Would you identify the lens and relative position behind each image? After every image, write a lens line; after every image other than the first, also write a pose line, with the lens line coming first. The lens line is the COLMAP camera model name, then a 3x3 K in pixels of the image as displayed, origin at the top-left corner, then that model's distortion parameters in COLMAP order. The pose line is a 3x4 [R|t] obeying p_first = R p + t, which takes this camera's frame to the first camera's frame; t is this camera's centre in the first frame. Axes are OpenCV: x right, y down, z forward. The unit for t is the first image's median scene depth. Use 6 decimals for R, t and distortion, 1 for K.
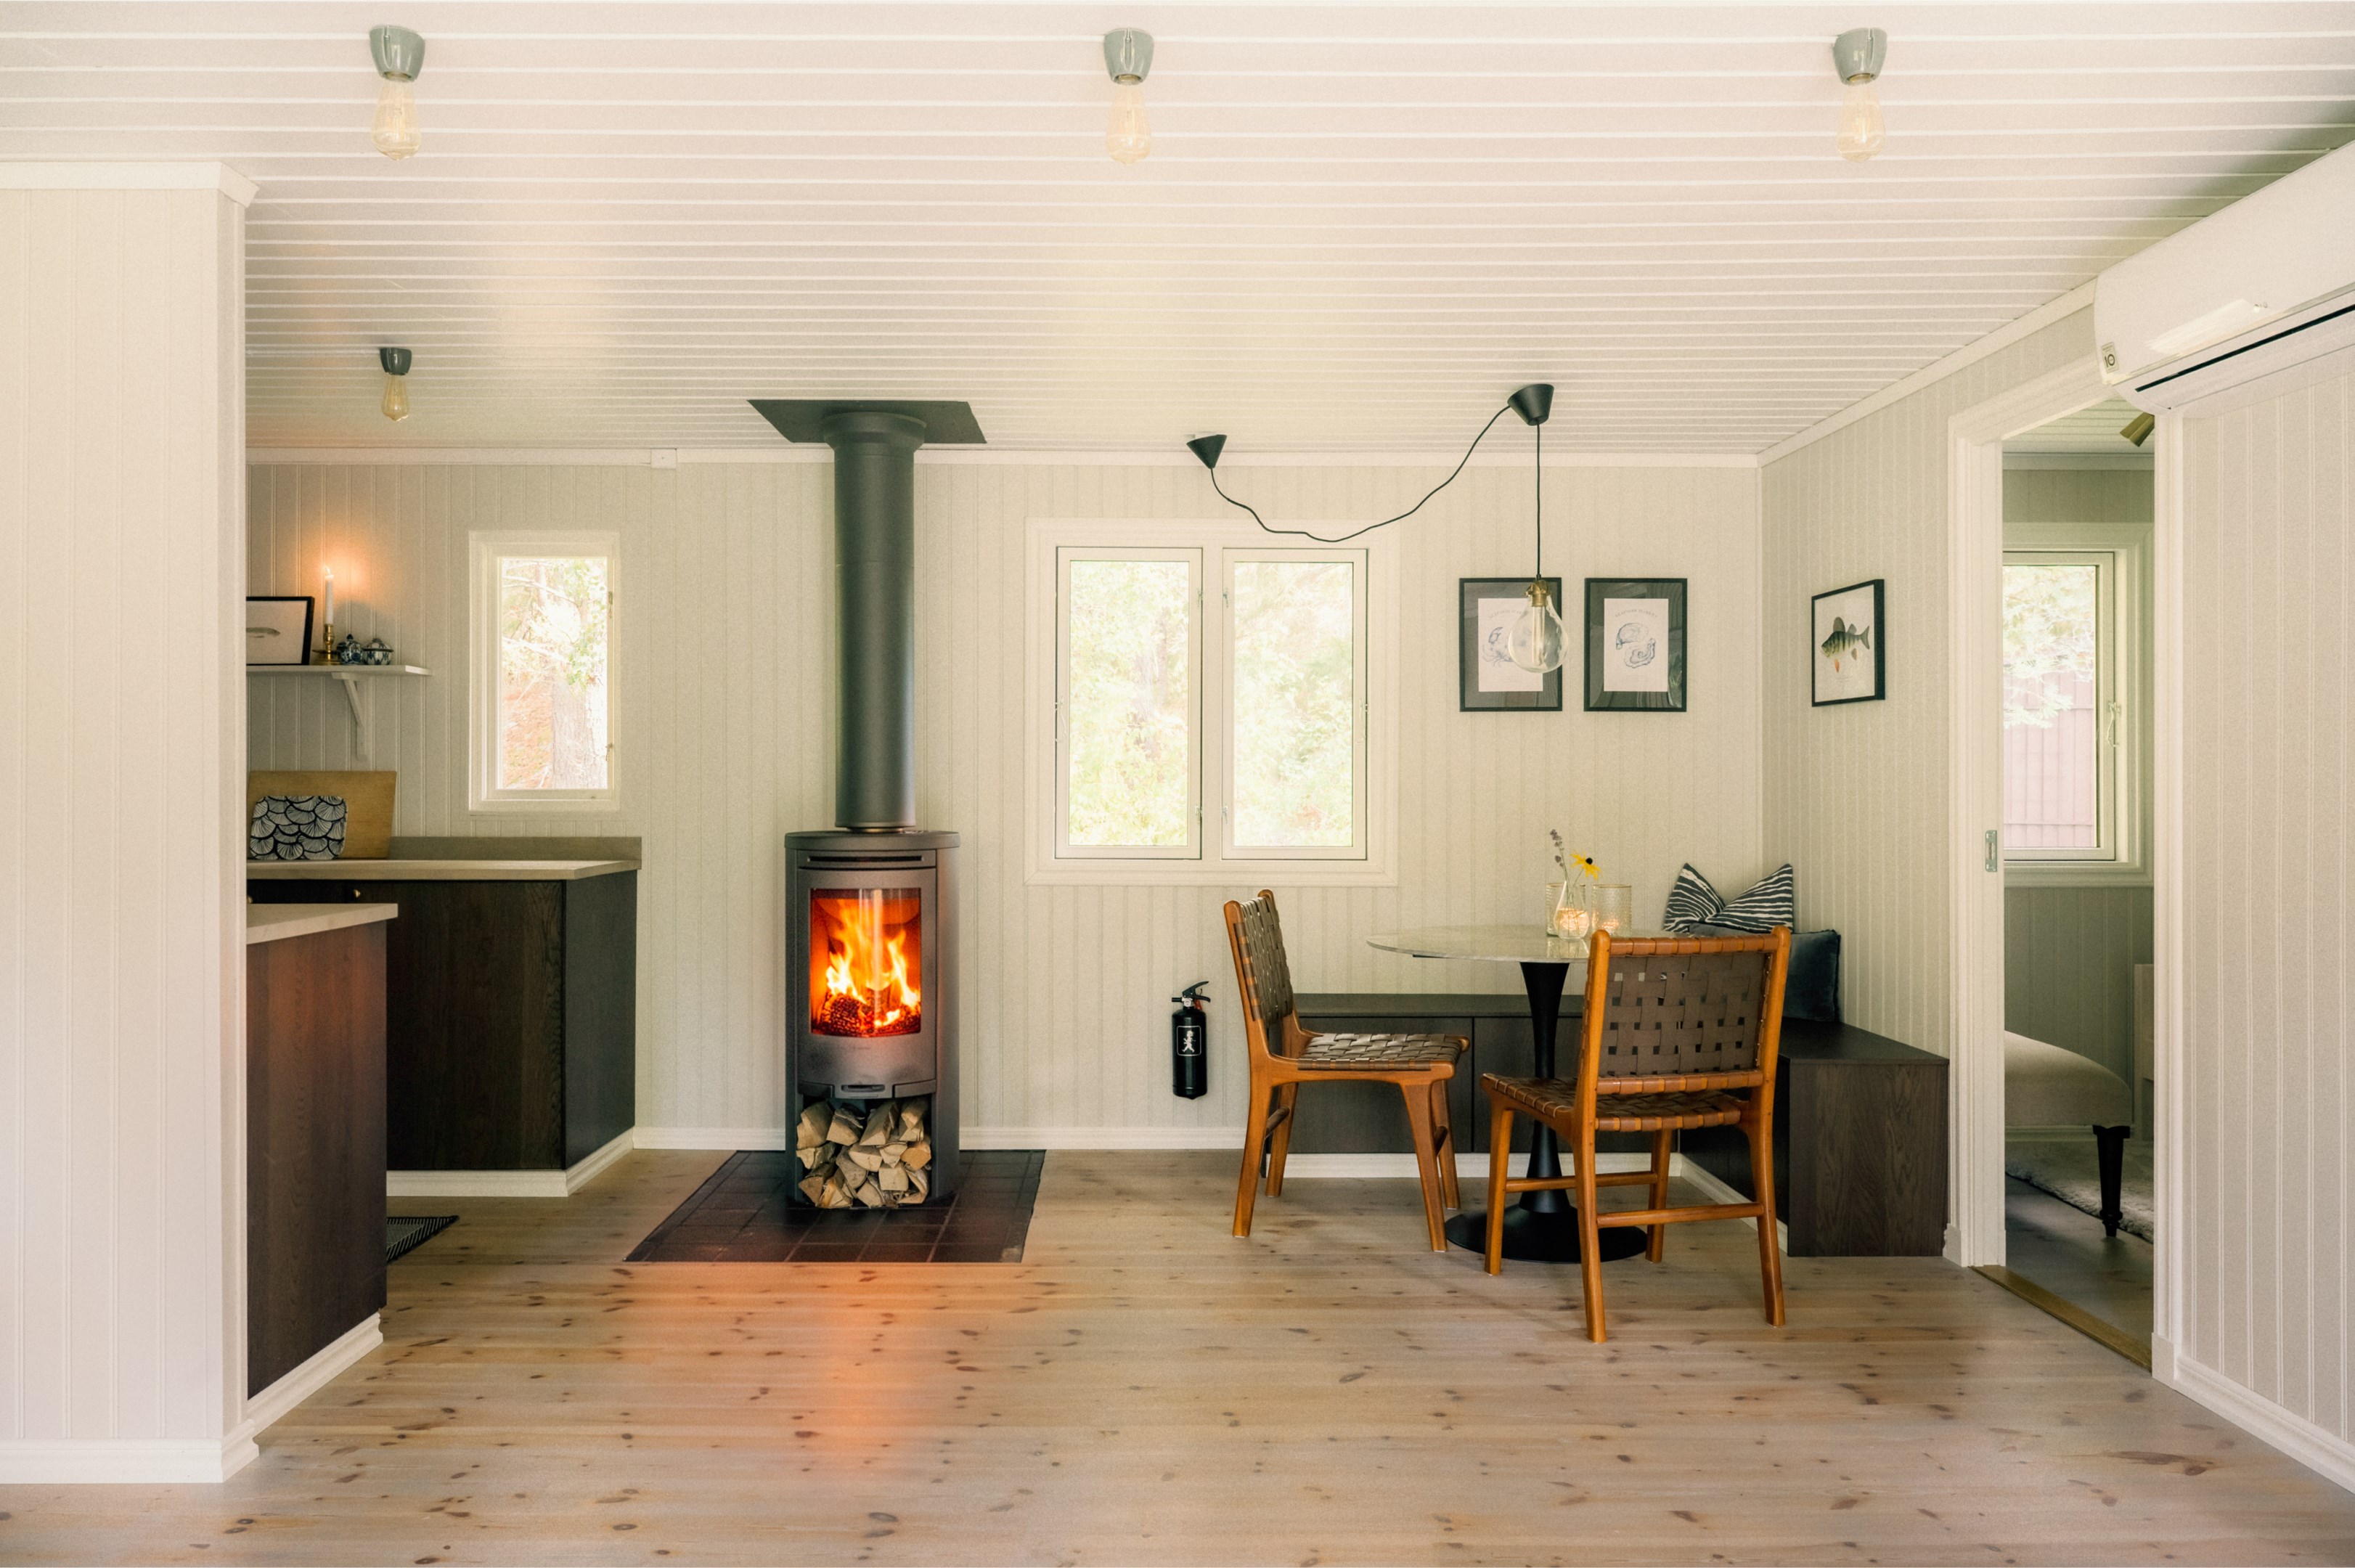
lens RADIAL K [[1675.7, 0, 1177.5], [0, 1675.7, 784.0], [0, 0, 1]] dist [-0.009996, -0.003344]
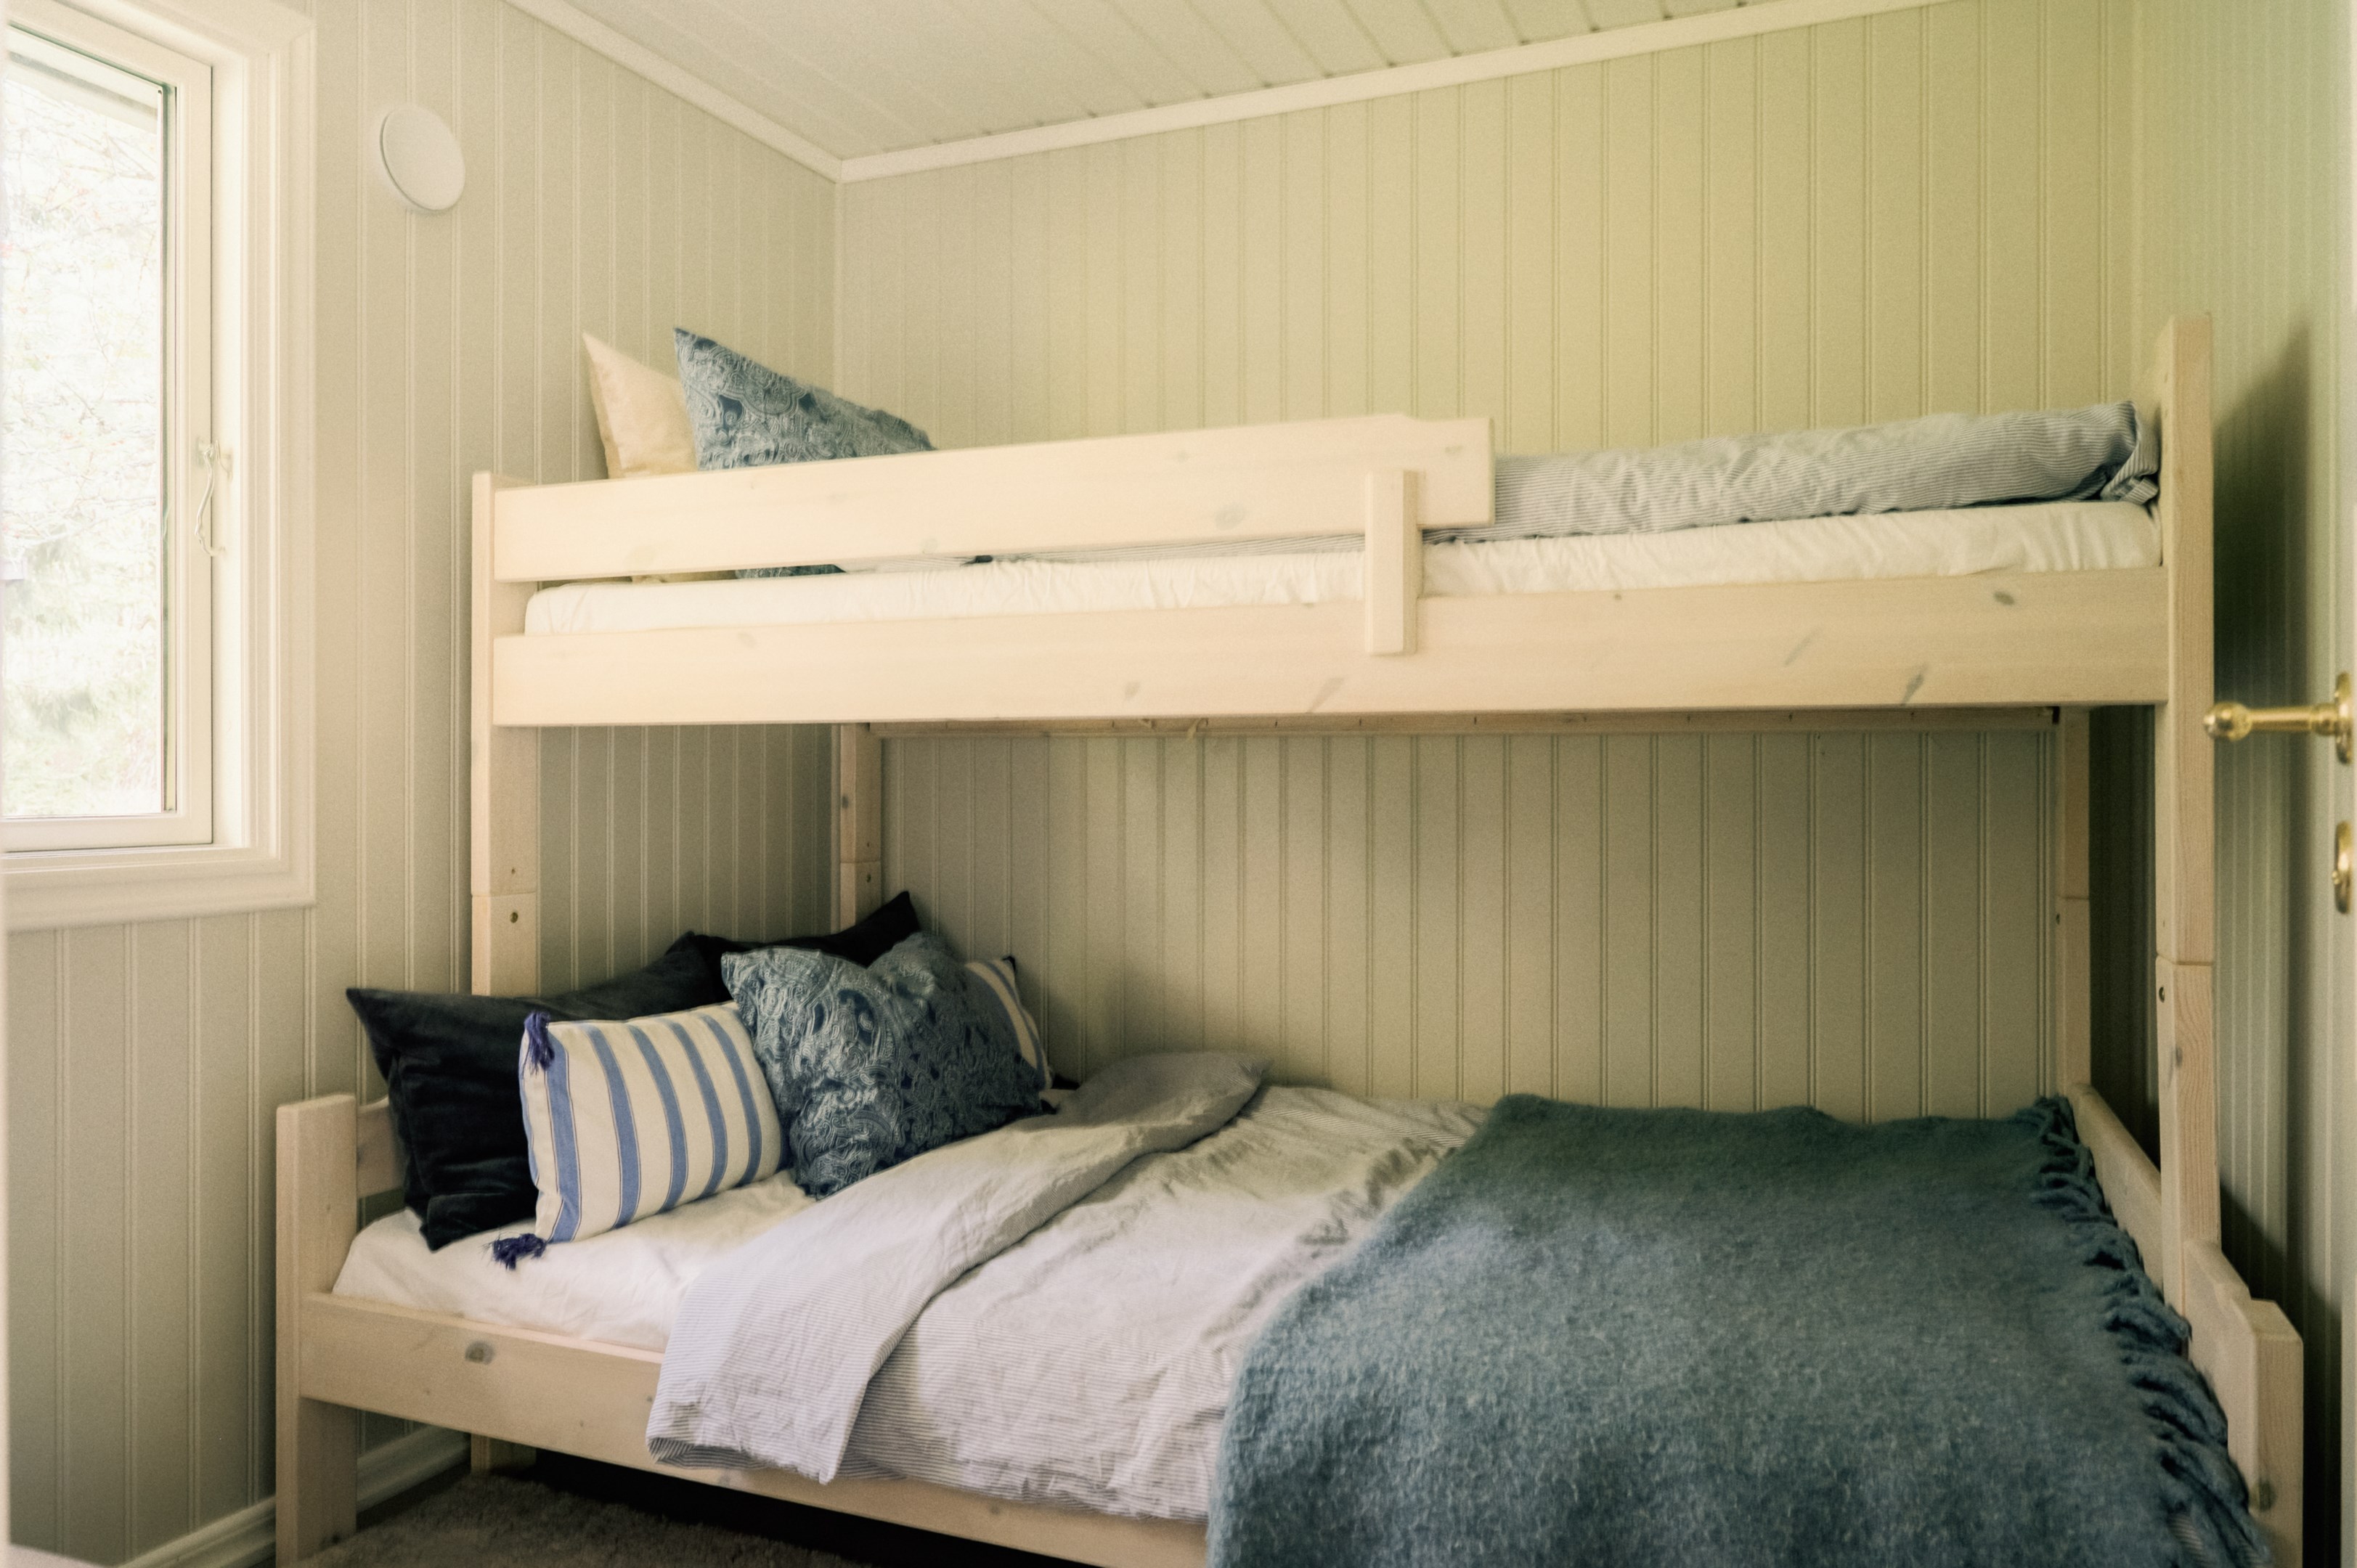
lens RADIAL K [[1598.6, 0, 1180.2], [0, 1598.6, 772.4], [0, 0, 1]] dist [-0.004481, -0.001960]
pose [[0.405382, 0.000292, 0.914147, 0.364253], [-0.000062, 1.000000, -0.000292, 0.034330], [-0.914147, 0.000062, 0.405382, 0.752793]]
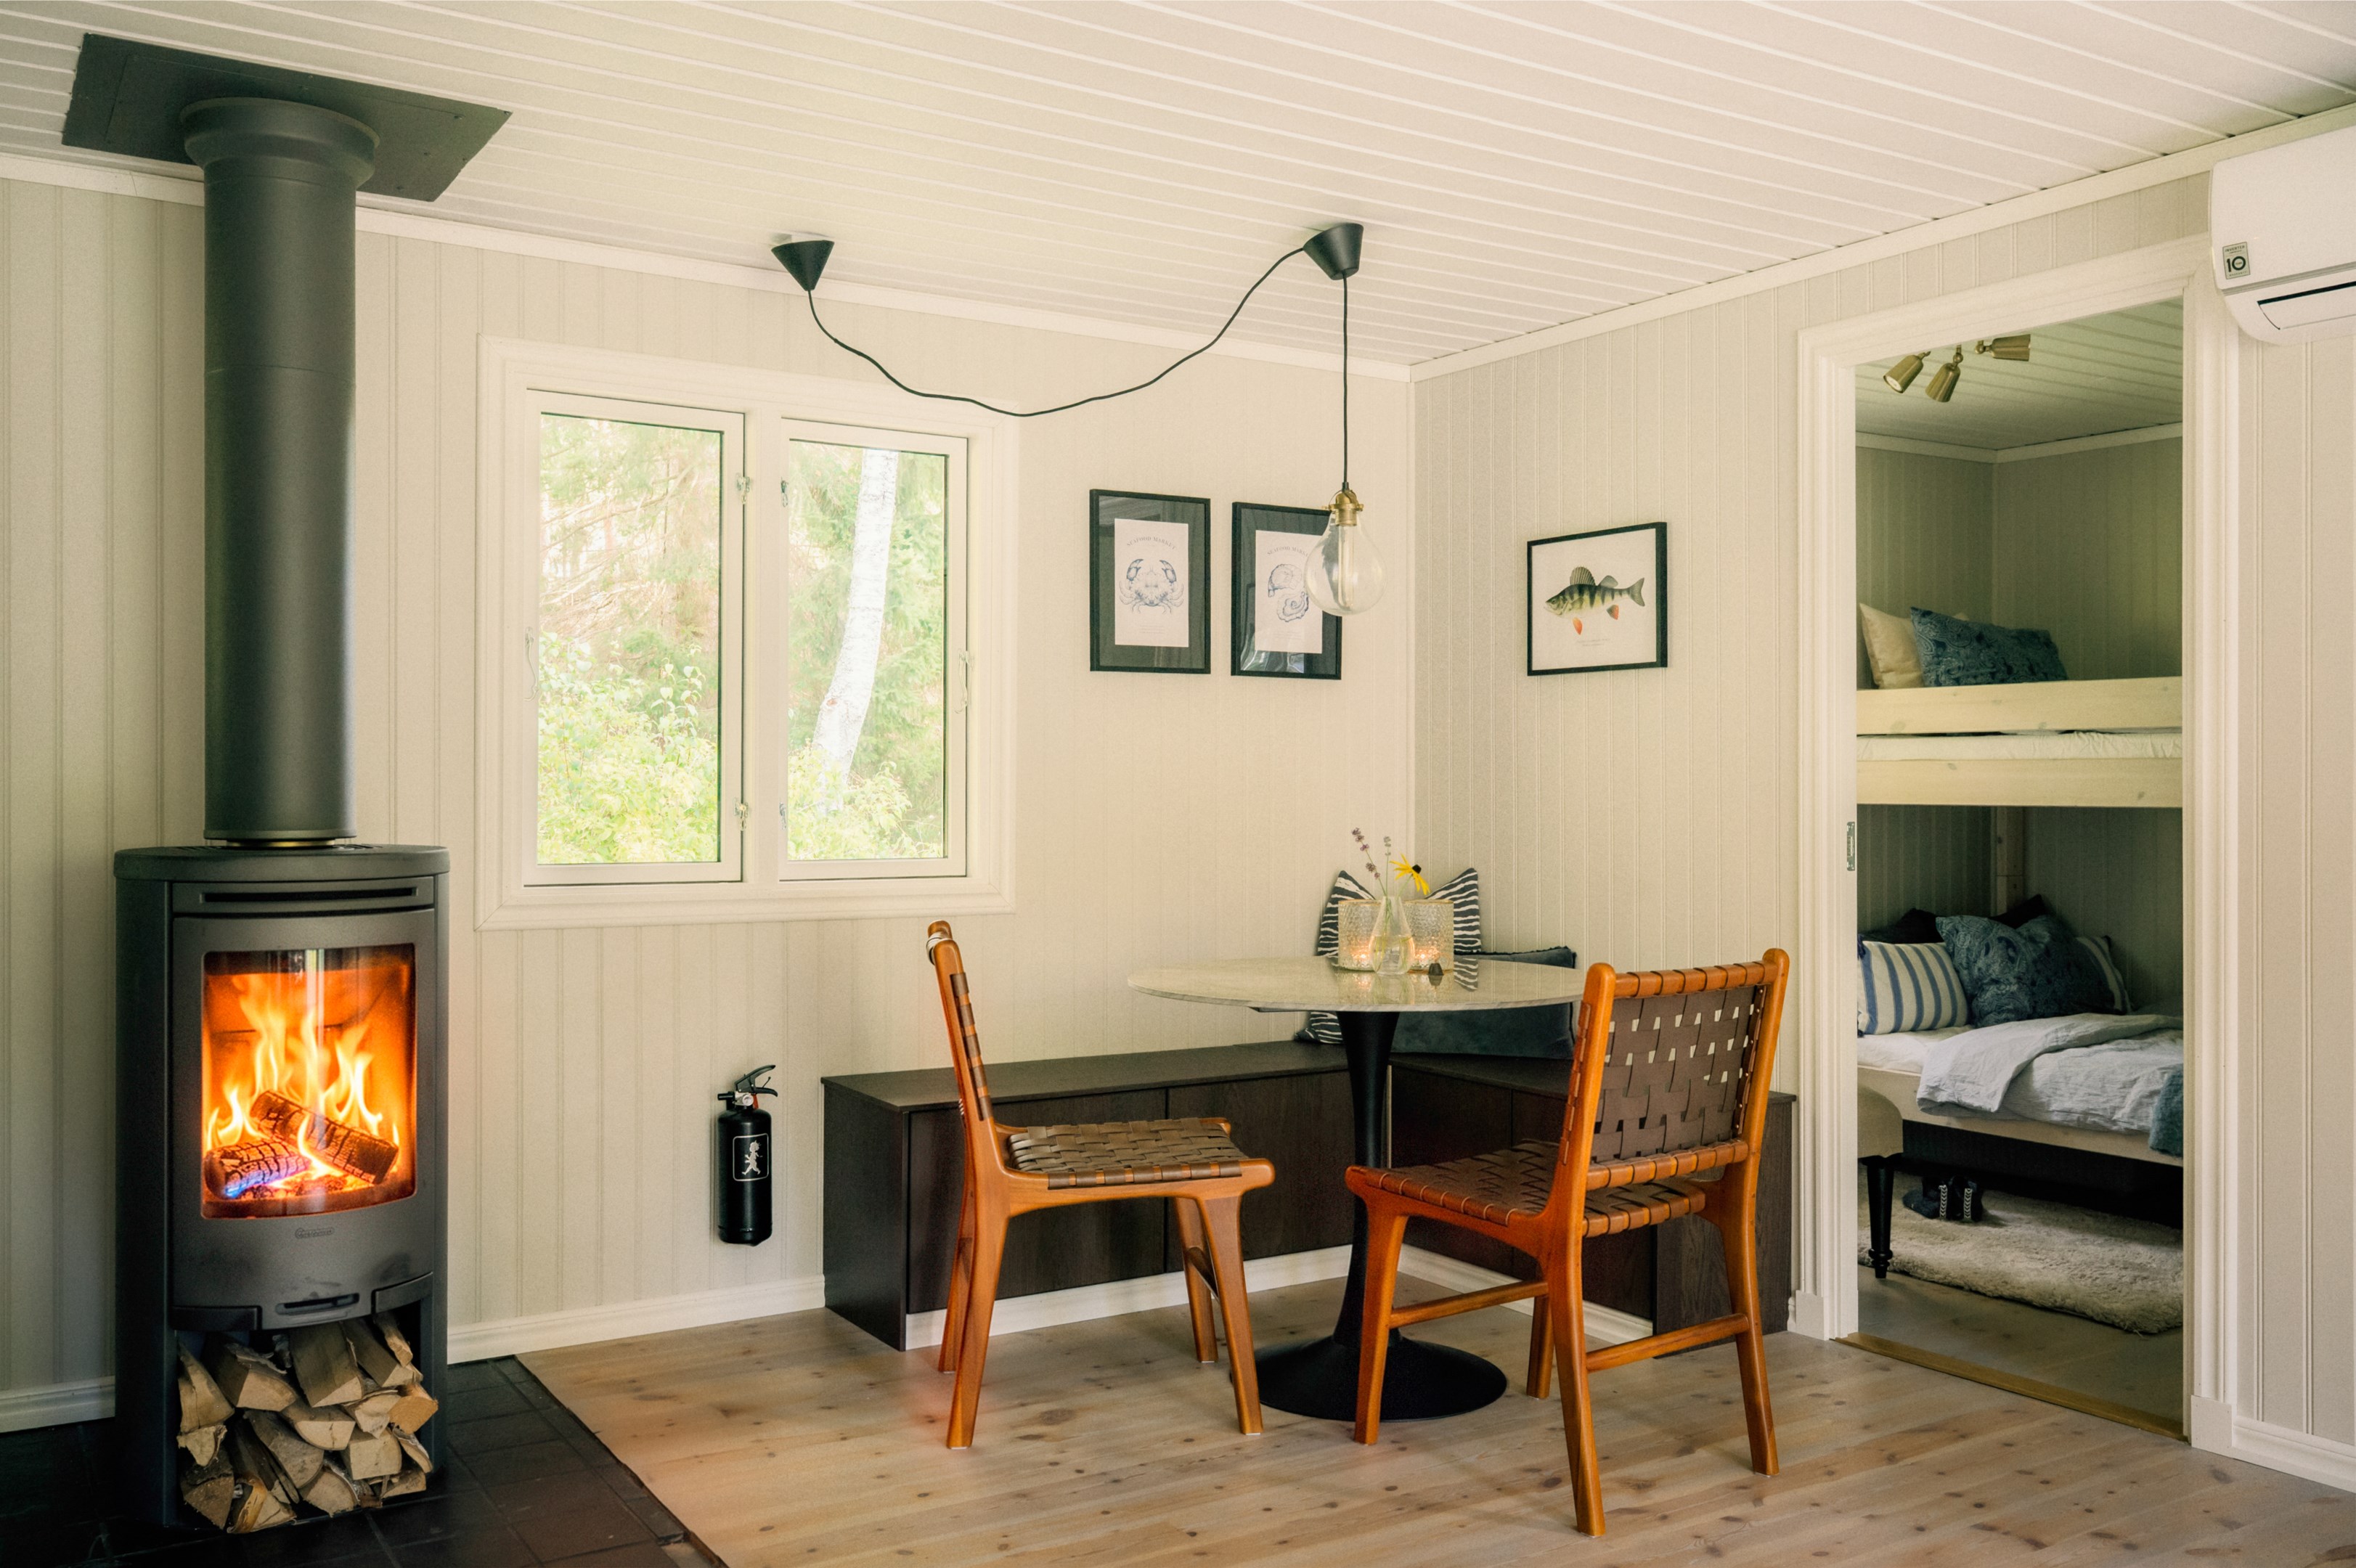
lens RADIAL K [[1944.0, 0, 1178.0], [0, 1944.0, 784.0], [0, 0, 1]] dist [-0.002500, -0.003221]
pose [[0.852823, 0.000288, 0.522200, -0.280058], [-0.000003, 1.000000, -0.000547, 0.007829], [-0.522200, 0.000465, 0.852823, 0.294009]]
